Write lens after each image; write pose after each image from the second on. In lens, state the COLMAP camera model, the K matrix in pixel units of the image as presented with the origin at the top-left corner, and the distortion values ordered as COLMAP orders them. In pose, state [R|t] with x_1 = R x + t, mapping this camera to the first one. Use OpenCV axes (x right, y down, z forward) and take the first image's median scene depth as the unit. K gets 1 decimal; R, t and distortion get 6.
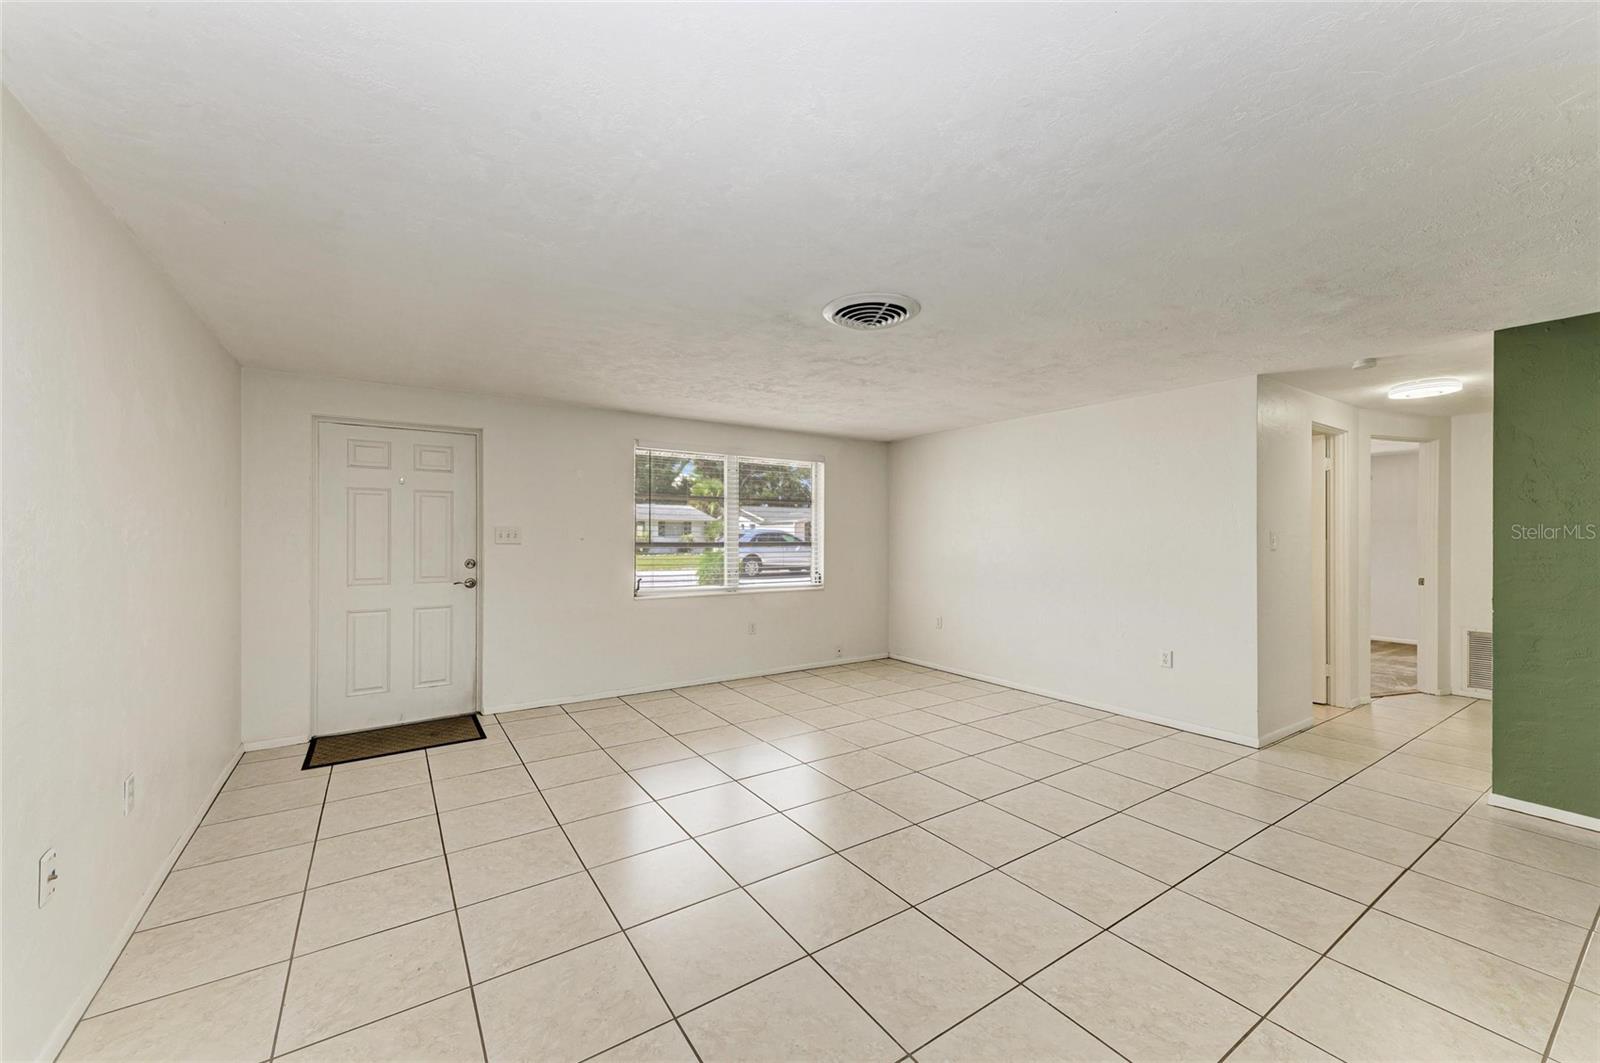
lens RADIAL K [[619.8, 0, 803.8], [0, 619.8, 536.4], [0, 0, 1]] dist [-0.001338, -0.000365]
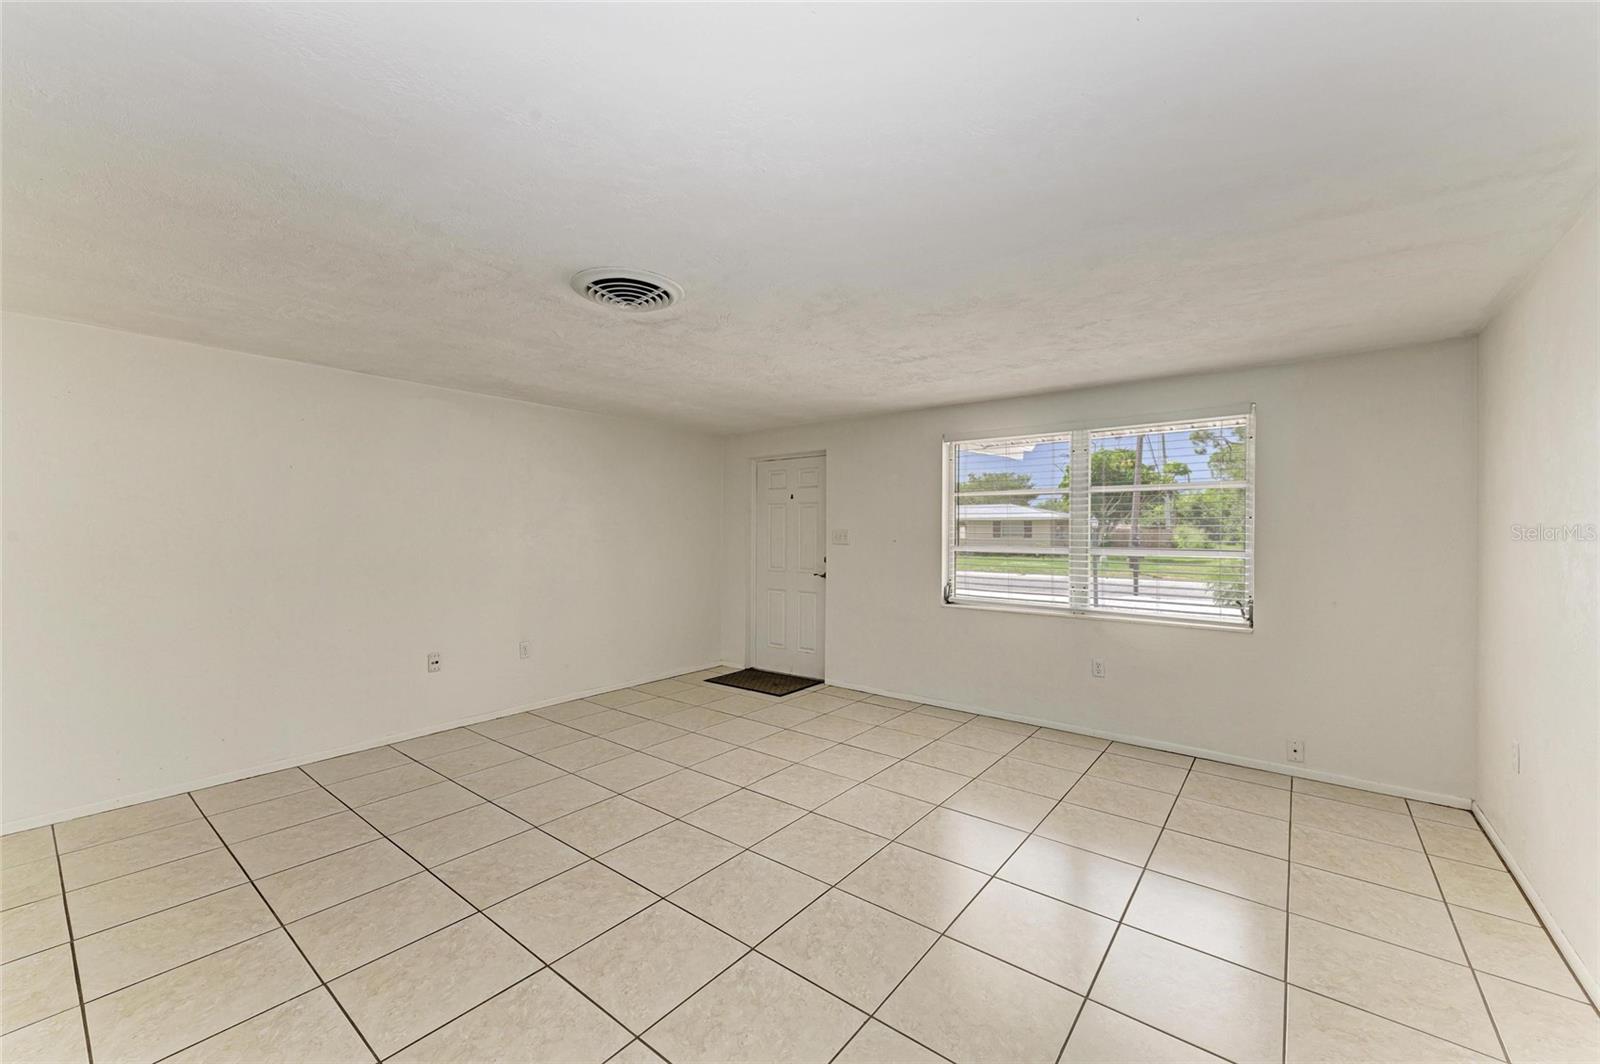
lens RADIAL K [[619.8, 0, 799.8], [0, 619.8, 526.8], [0, 0, 1]] dist [-0.001338, -0.000365]
pose [[0.285606, -0.011714, -0.958276, 0.647758], [-0.001776, 0.999917, -0.012753, -0.006570], [0.958346, 0.005344, 0.285561, 0.599798]]
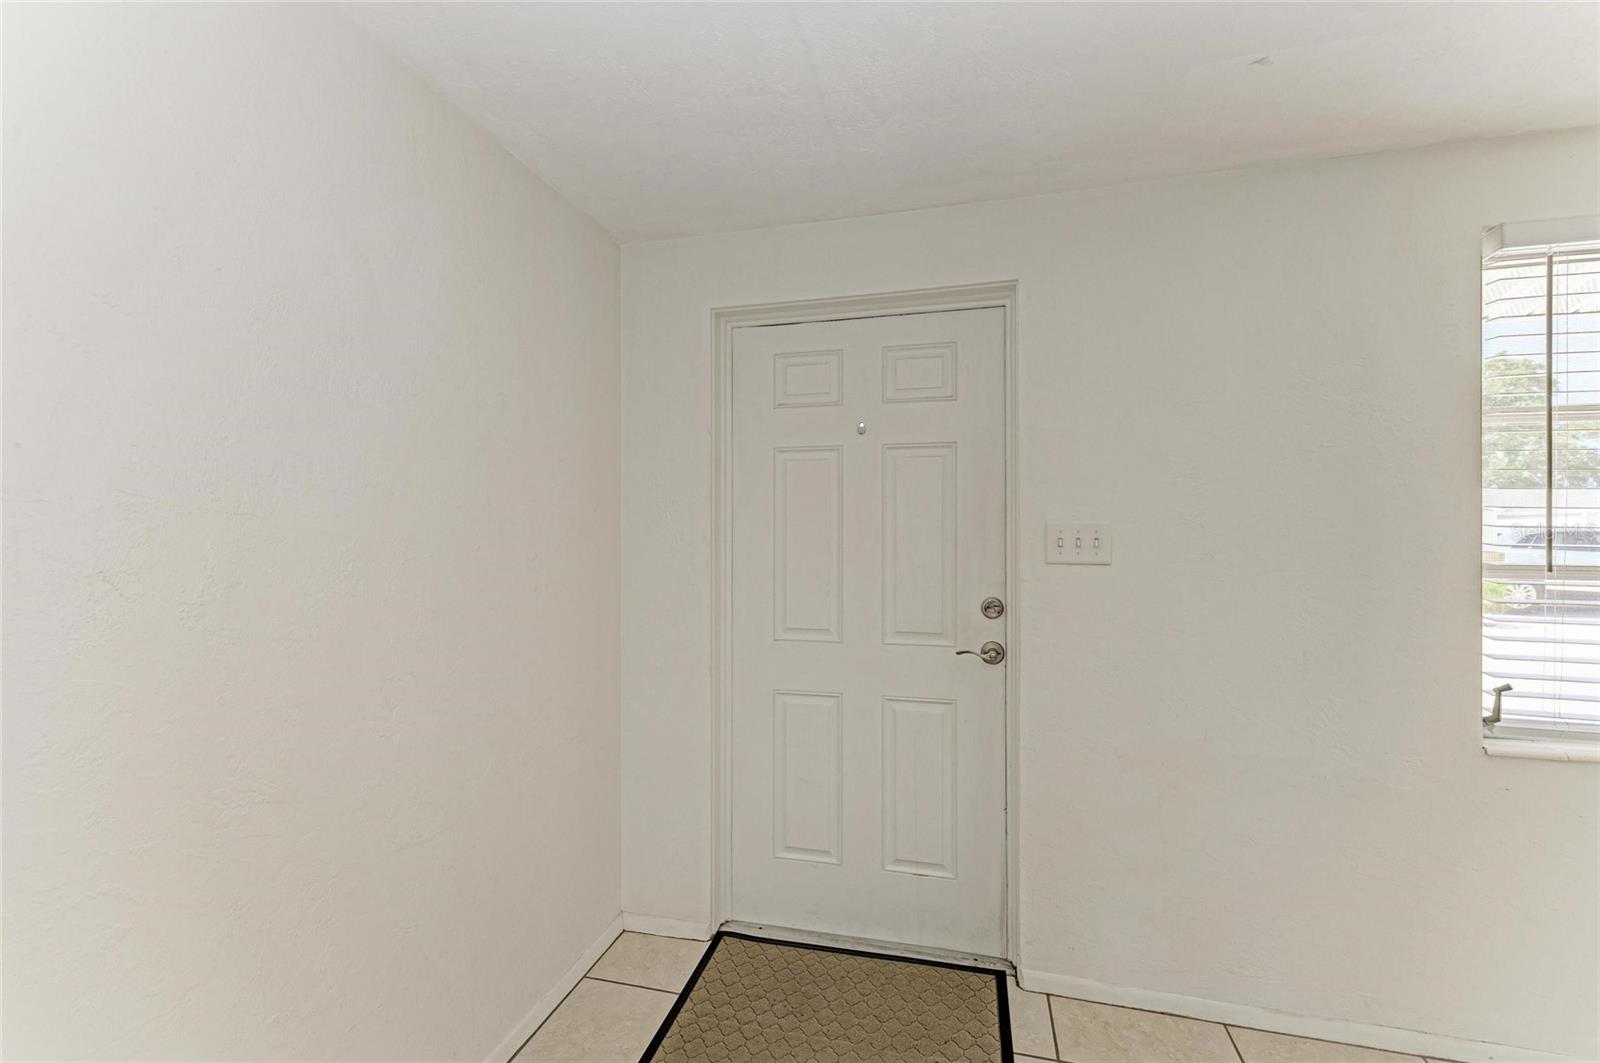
lens RADIAL K [[676.0, 0, 811.7], [0, 676.0, 531.1], [0, 0, 1]] dist [0.015045, 0.000464]
pose [[0.665642, -0.006675, -0.746241, -0.273201], [0.001692, 0.999971, -0.007434, -0.005934], [0.746269, 0.003686, 0.665634, 0.597936]]
